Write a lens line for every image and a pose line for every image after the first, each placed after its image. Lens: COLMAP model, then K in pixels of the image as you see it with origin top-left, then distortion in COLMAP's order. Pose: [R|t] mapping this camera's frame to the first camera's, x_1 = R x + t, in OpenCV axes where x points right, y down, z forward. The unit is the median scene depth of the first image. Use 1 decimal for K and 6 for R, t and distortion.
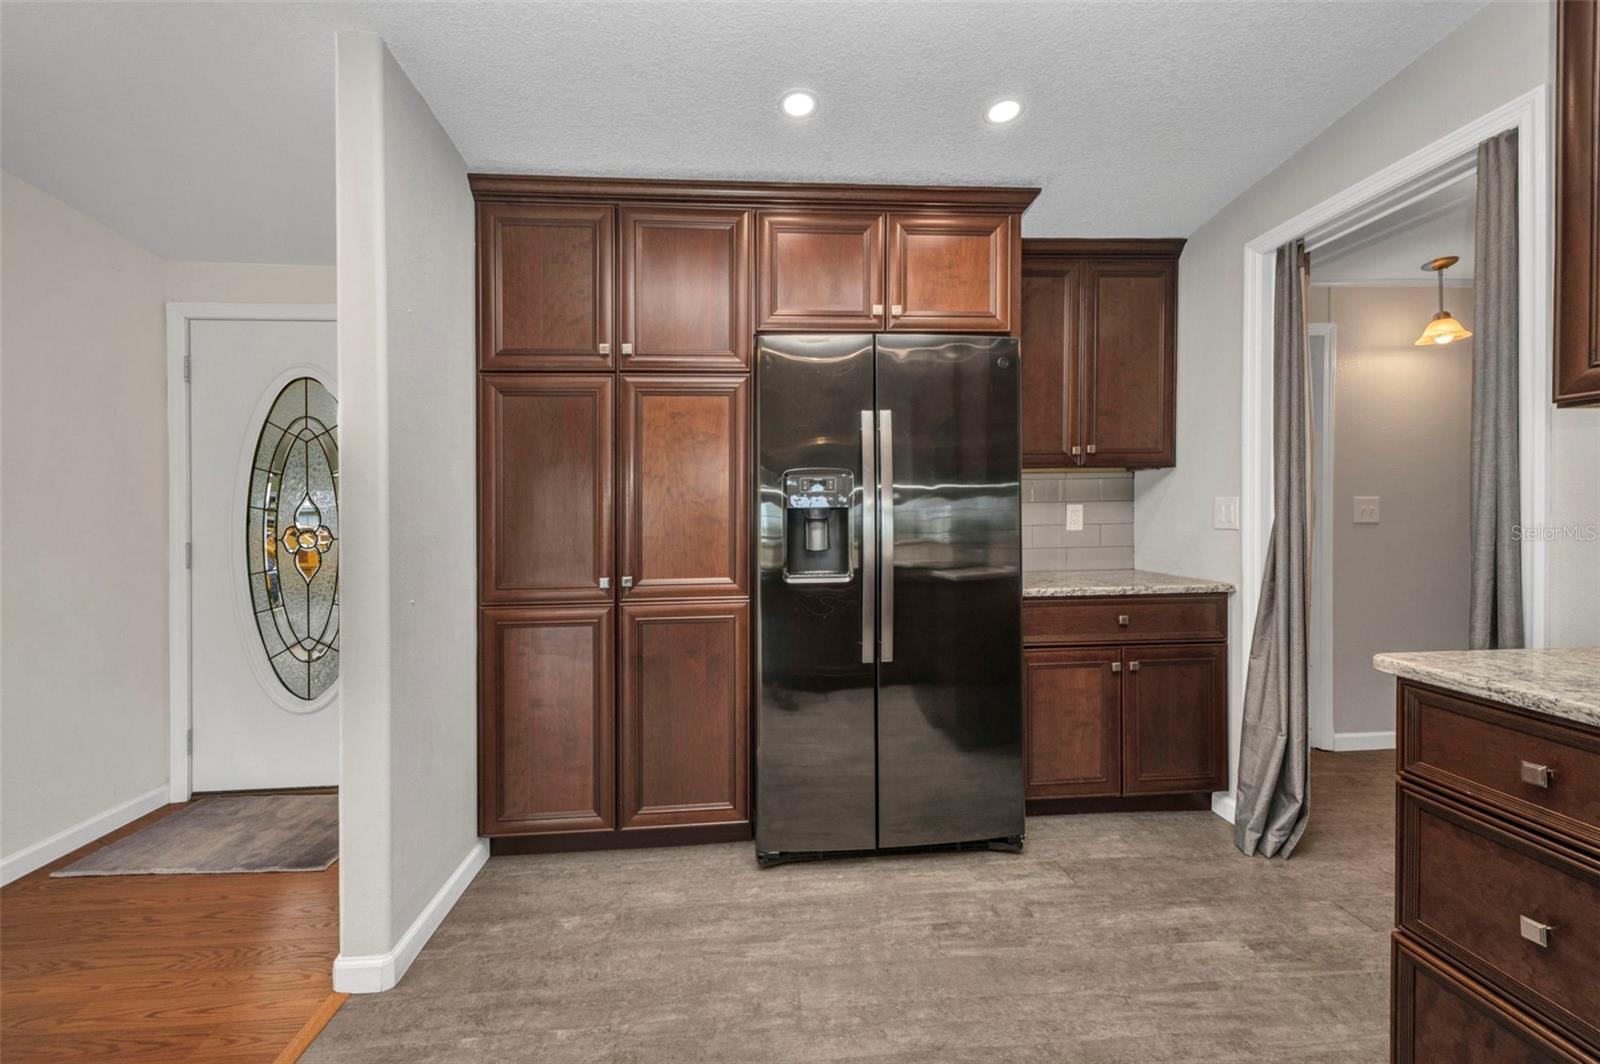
lens RADIAL K [[637.8, 0, 800.0], [0, 637.8, 532.0], [0, 0, 1]] dist [0.012539, -0.000090]
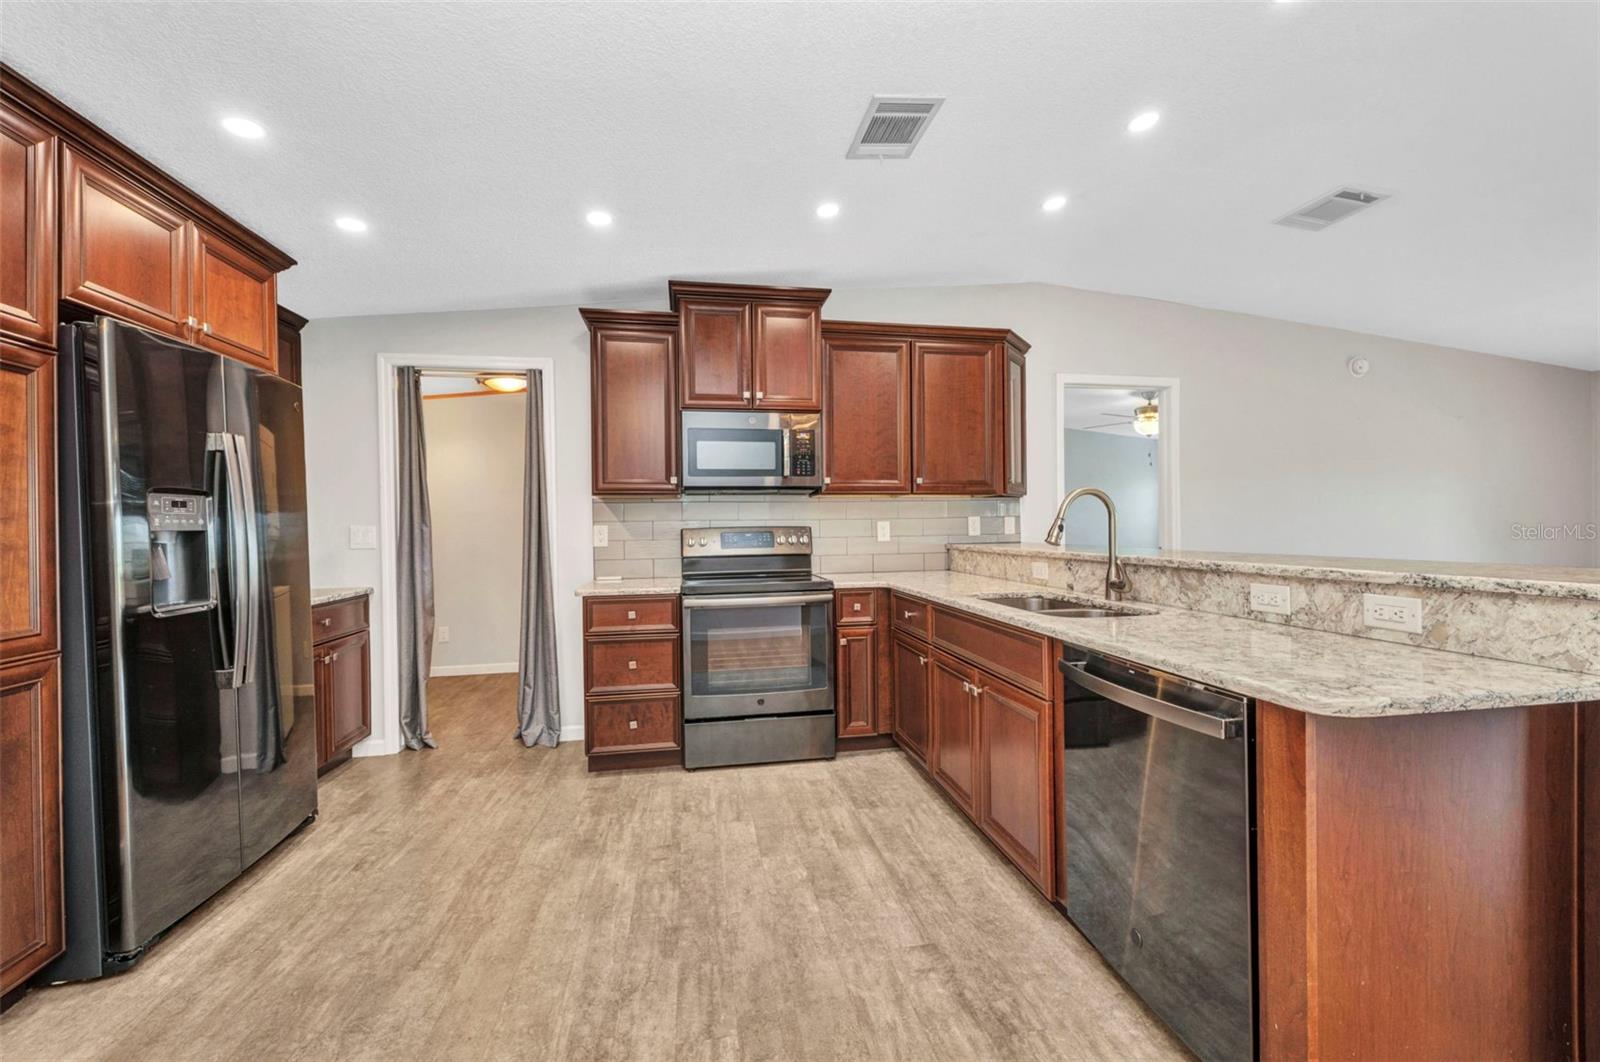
lens RADIAL K [[650.3, 0, 800.4], [0, 650.3, 537.5], [0, 0, 1]] dist [0.013724, -0.000088]
pose [[-0.090104, -0.003042, 0.995928, -0.929006], [0.046335, 0.998900, 0.007243, 0.005295], [-0.994854, 0.046799, -0.089864, 0.189627]]
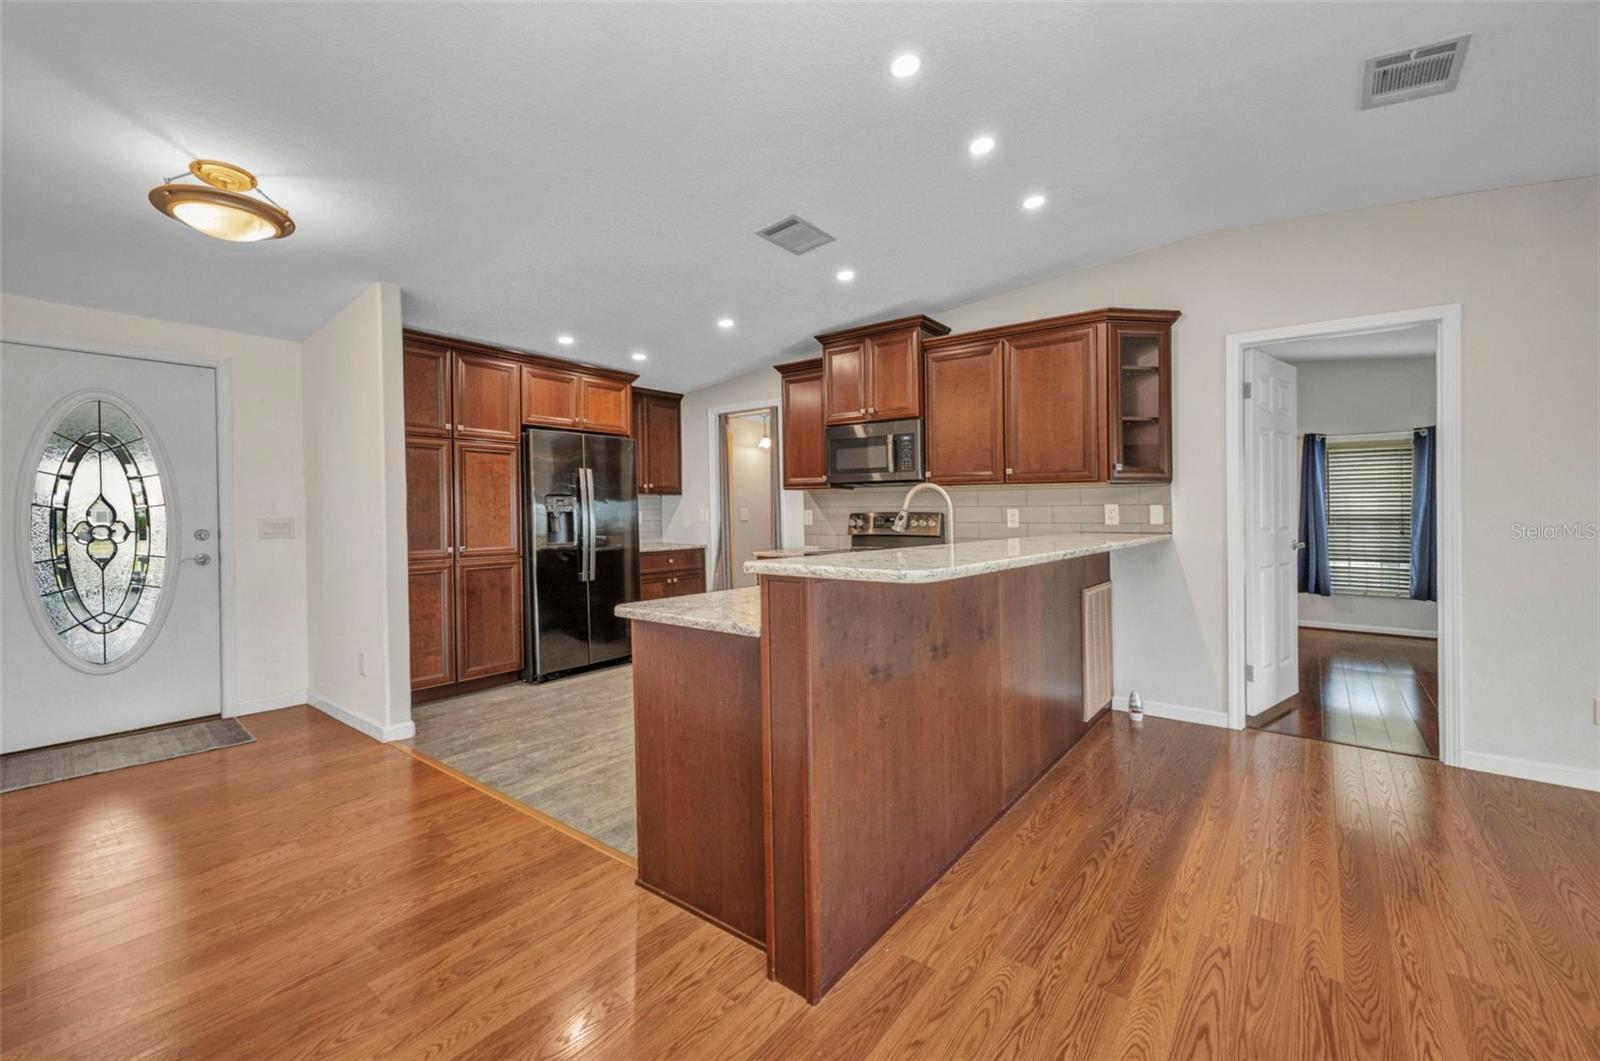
lens RADIAL K [[650.3, 0, 800.4], [0, 650.3, 537.0], [0, 0, 1]] dist [0.013724, -0.000088]
pose [[0.677501, -0.017257, 0.735319, -0.993387], [0.016741, 0.999828, 0.008040, 0.041031], [-0.735331, 0.006863, 0.677673, -1.034495]]
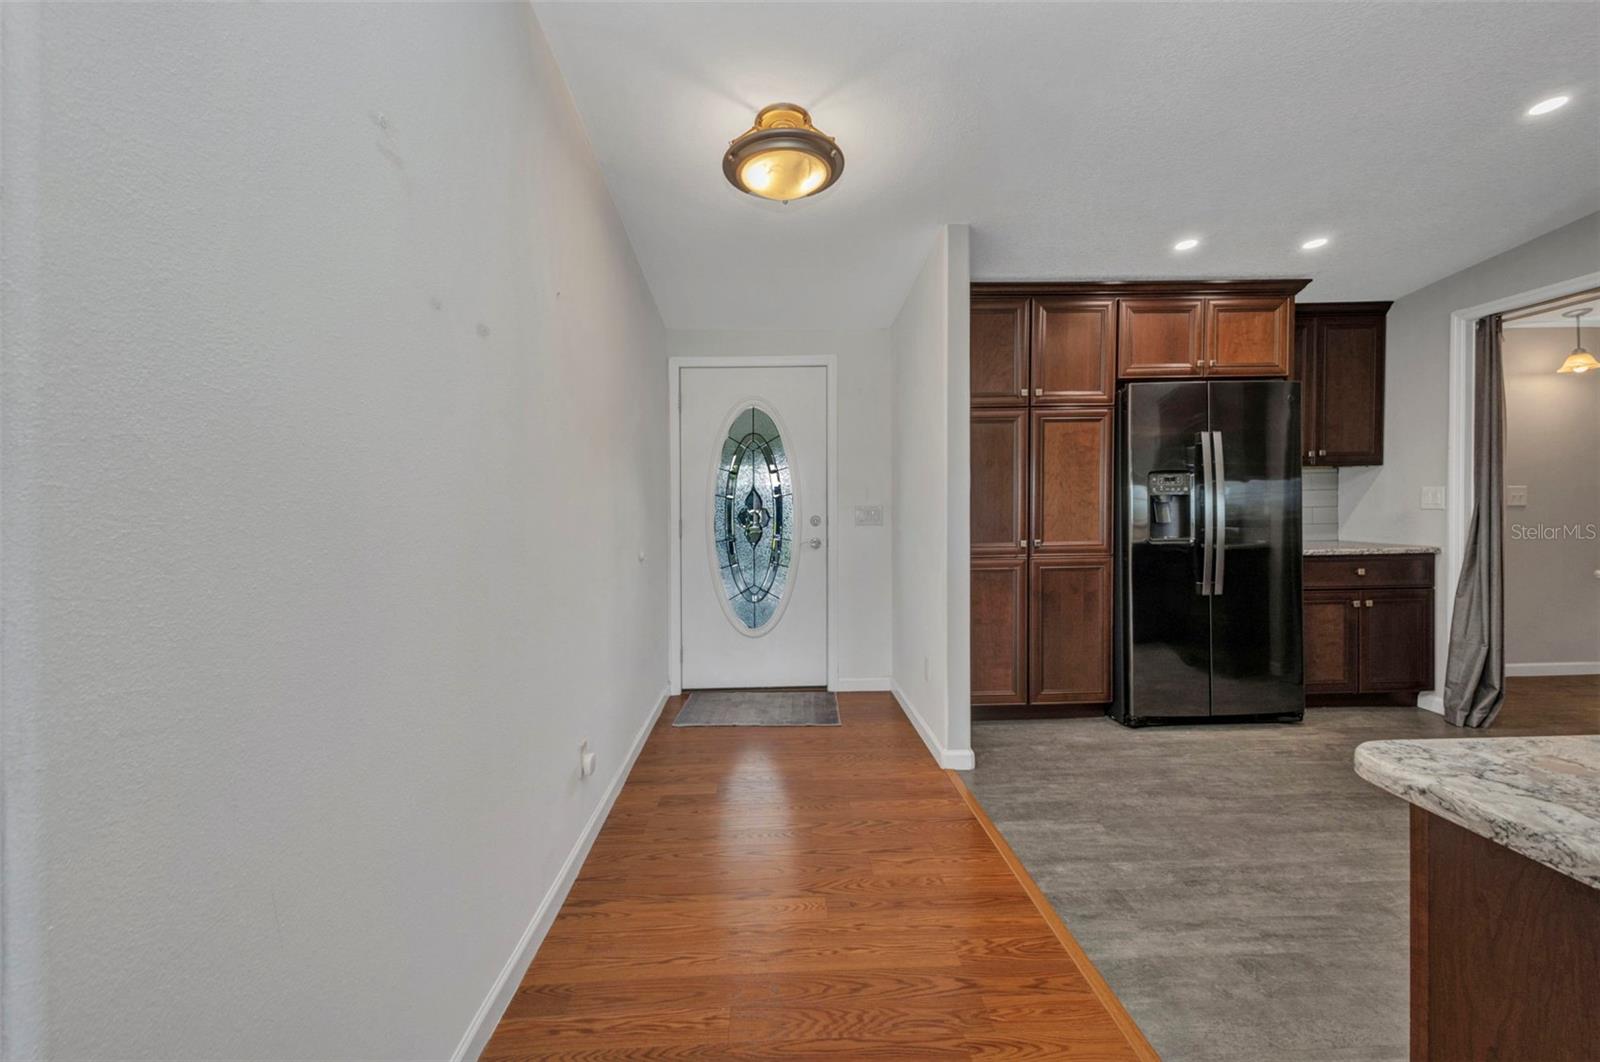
lens RADIAL K [[642.4, 0, 797.7], [0, 642.4, 525.3], [0, 0, 1]] dist [0.020743, -0.005894]
pose [[0.999189, 0.000471, -0.040255, -0.769685], [-0.000261, 0.999986, 0.005221, 0.026239], [0.040256, -0.005206, 0.999176, -0.567932]]
